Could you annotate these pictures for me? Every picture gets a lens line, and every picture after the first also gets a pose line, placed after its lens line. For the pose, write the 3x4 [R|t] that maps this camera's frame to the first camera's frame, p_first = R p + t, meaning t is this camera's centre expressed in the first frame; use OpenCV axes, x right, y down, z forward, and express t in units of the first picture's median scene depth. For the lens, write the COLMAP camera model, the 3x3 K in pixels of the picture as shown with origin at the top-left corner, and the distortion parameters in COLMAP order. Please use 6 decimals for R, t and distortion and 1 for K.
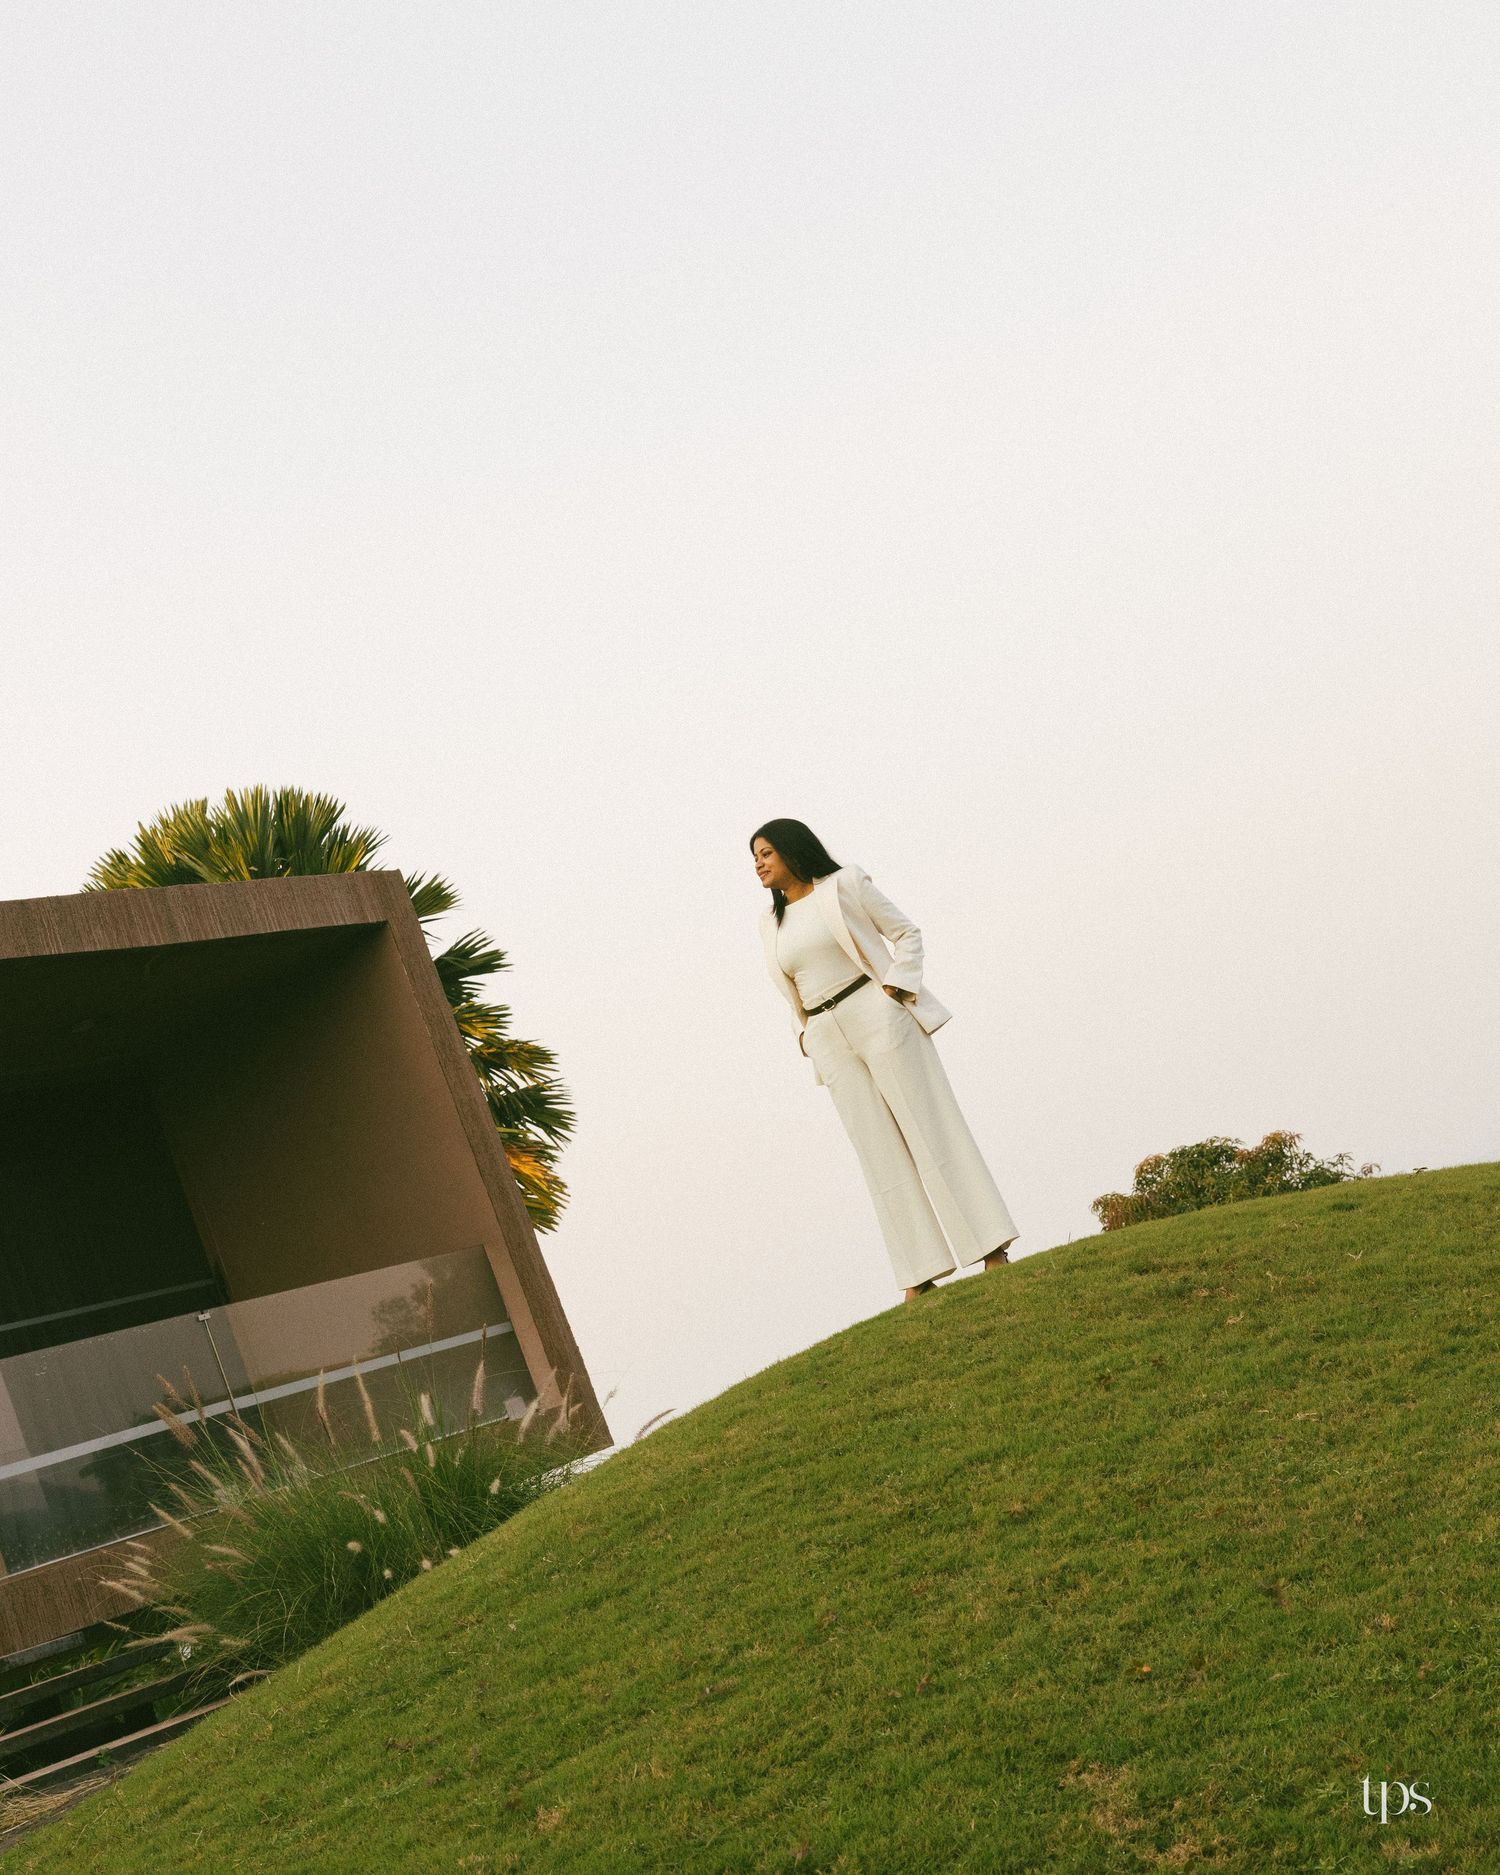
lens RADIAL K [[3060.1, 0, 749.1], [0, 3060.1, 969.6], [0, 0, 1]] dist [0.025687, -0.070606]
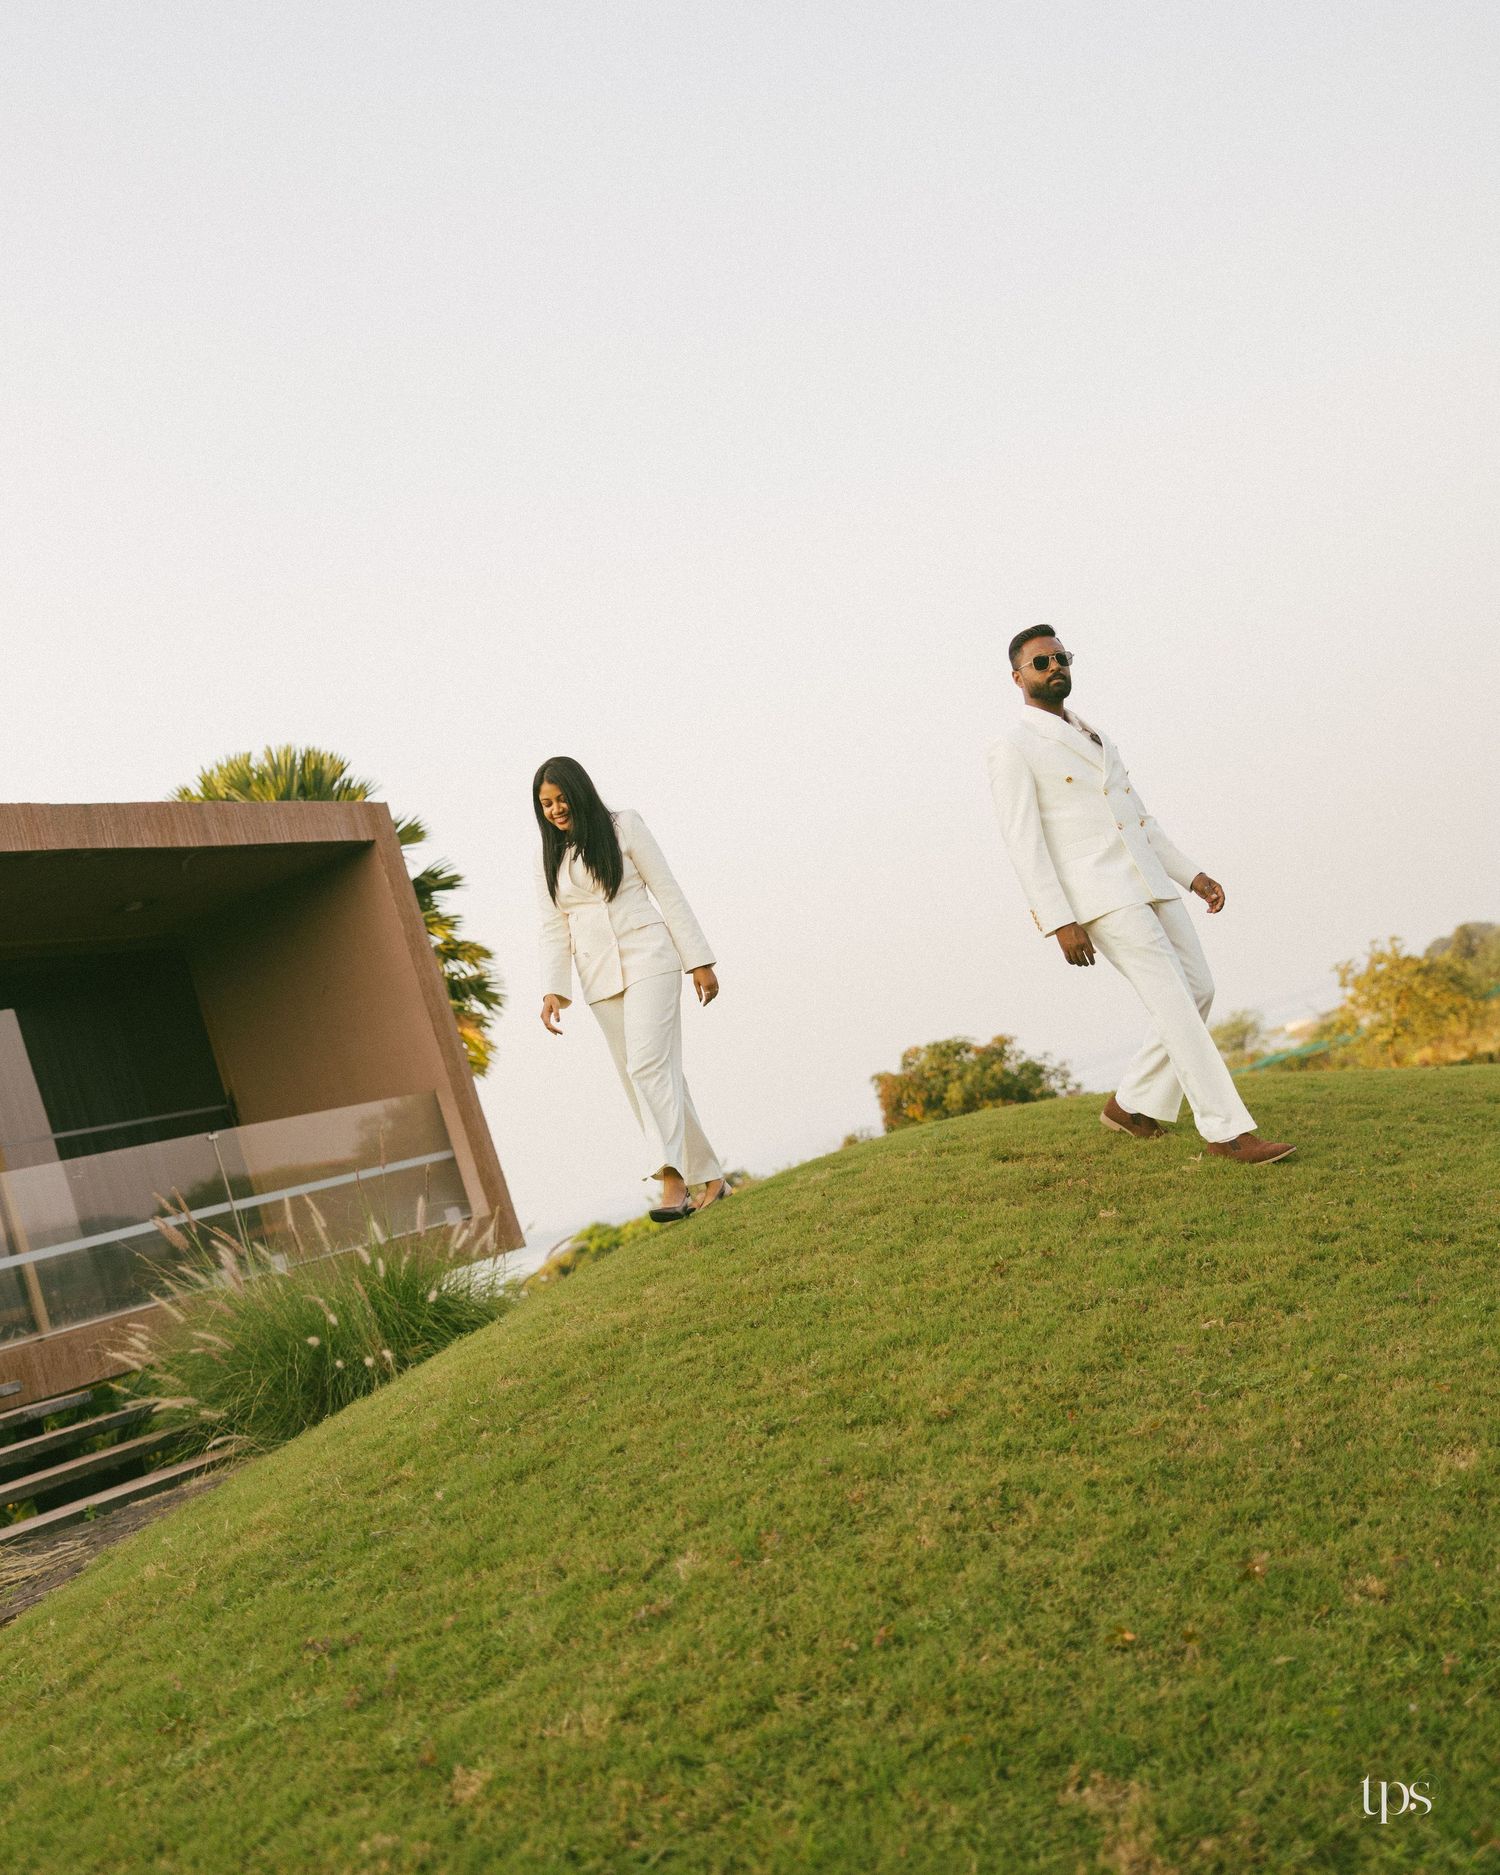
lens RADIAL K [[2049.7, 0, 750.0], [0, 2049.7, 937.5], [0, 0, 1]] dist [0.015637, -0.010687]
pose [[0.996536, 0.056314, 0.061198, -0.014836], [-0.057216, 0.998276, 0.013076, 0.007825], [-0.060356, -0.016532, 0.998040, 0.176980]]
